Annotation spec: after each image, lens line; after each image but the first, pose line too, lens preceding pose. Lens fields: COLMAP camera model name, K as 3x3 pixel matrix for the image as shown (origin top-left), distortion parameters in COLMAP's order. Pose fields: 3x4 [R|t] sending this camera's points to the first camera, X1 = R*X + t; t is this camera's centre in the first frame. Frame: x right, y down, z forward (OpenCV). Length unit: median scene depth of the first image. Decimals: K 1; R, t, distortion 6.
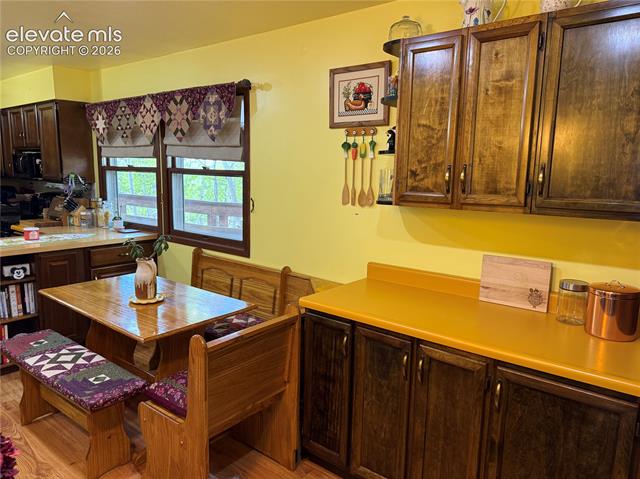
lens RADIAL K [[443.9, 0, 319.7], [0, 443.9, 243.9], [0, 0, 1]] dist [0.033381, -0.002527]
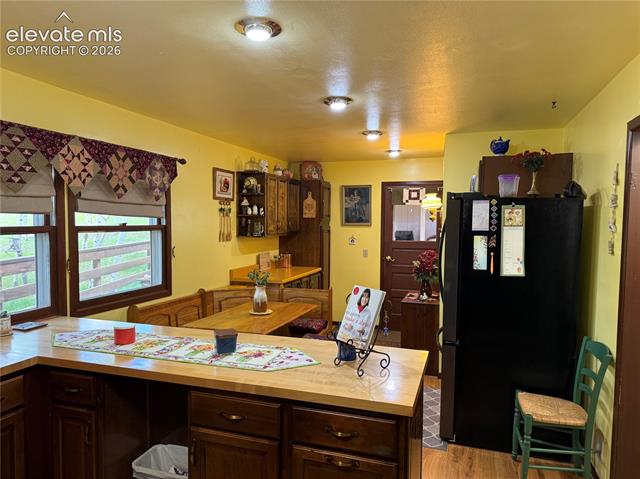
lens RADIAL K [[443.9, 0, 319.6], [0, 443.9, 238.8], [0, 0, 1]] dist [0.033381, -0.002527]
pose [[-0.340687, -0.063795, 0.938010, -1.387025], [0.141350, 0.982880, 0.118185, -0.201147], [-0.929491, 0.172852, -0.325837, 0.953542]]
